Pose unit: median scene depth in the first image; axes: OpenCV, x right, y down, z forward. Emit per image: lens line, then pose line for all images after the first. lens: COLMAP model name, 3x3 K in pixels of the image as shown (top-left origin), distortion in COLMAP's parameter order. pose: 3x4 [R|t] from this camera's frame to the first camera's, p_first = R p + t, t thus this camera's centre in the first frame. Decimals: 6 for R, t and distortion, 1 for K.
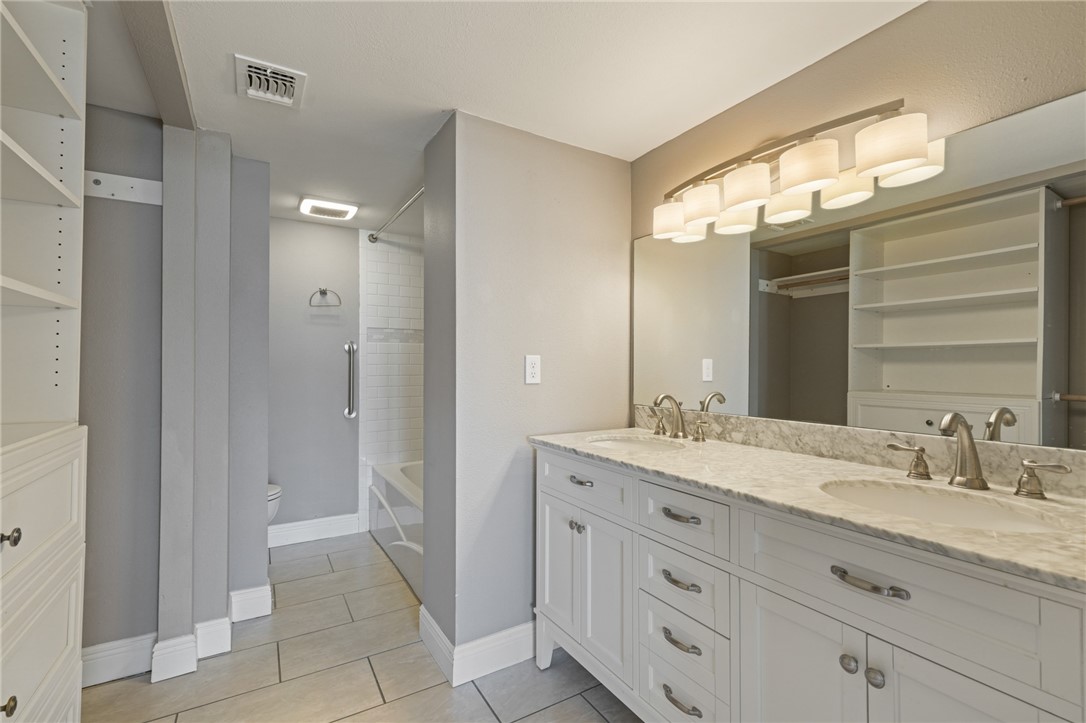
lens RADIAL K [[480.4, 0, 544.9], [0, 480.4, 356.2], [0, 0, 1]] dist [0.002836, -0.000151]
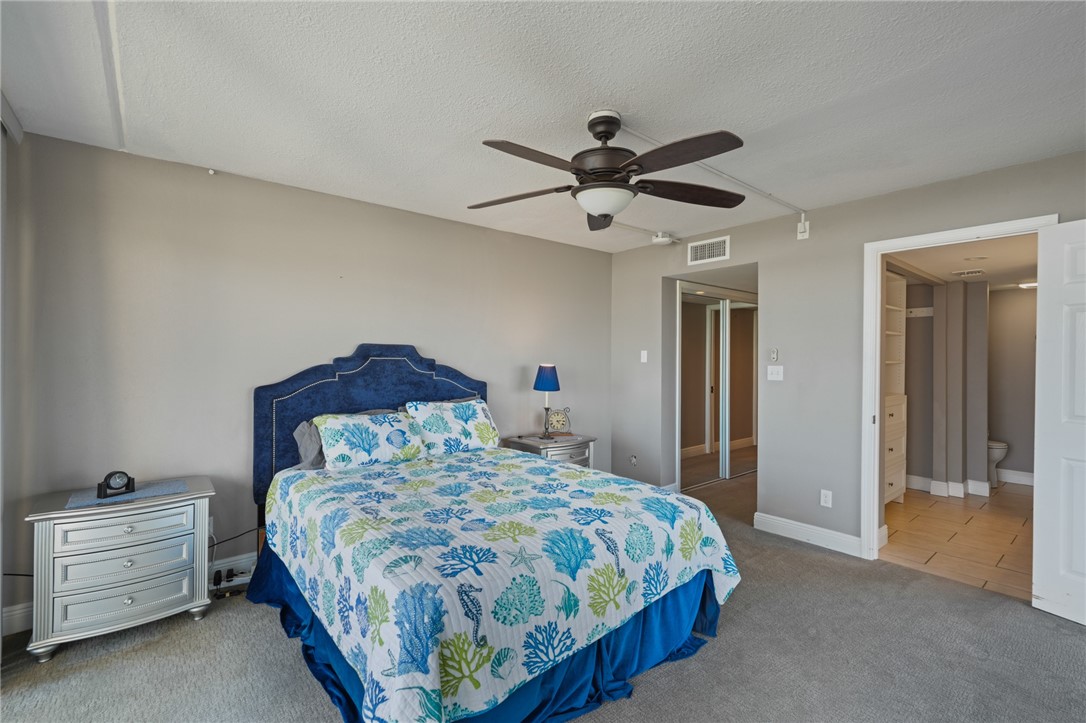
lens RADIAL K [[478.2, 0, 545.7], [0, 478.2, 357.1], [0, 0, 1]] dist [0.001573, 0.000140]
pose [[0.159651, 0.001453, -0.987172, 1.340033], [0.002850, 0.999994, 0.001933, -0.097312], [0.987169, -0.003122, 0.159646, -1.394189]]
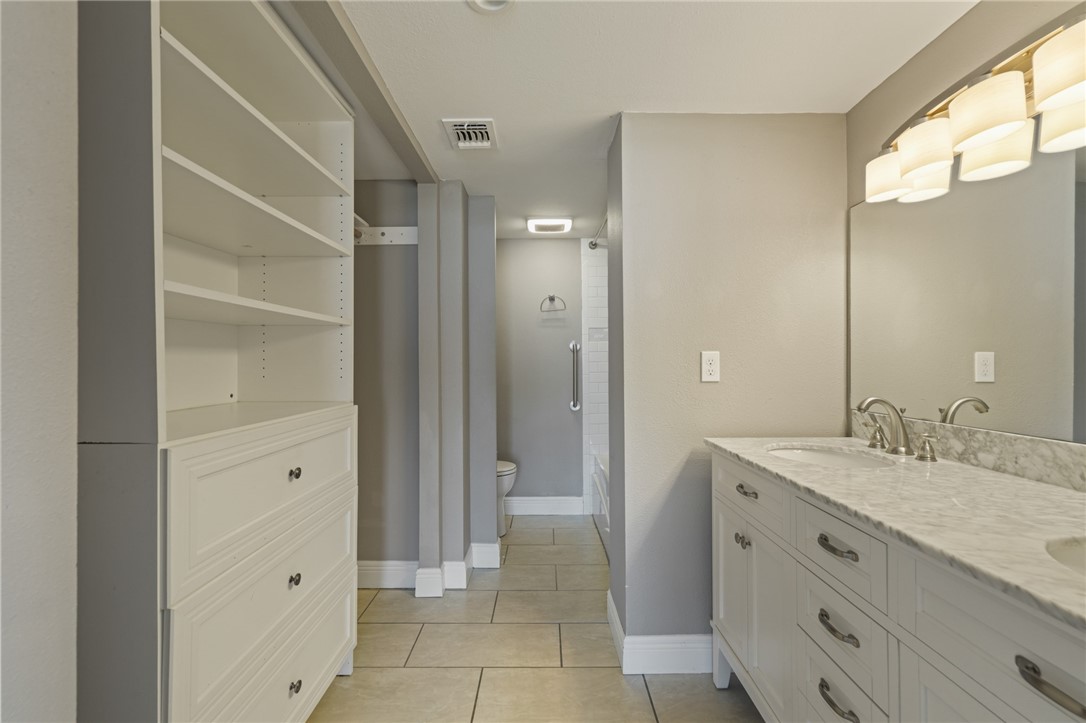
lens RADIAL K [[478.2, 0, 545.7], [0, 478.2, 357.1], [0, 0, 1]] dist [0.001573, 0.000140]
pose [[0.855560, -0.010668, -0.517593, 0.185133], [0.014871, 0.999882, 0.003972, 0.000939], [0.517490, -0.011096, 0.855618, 0.038536]]
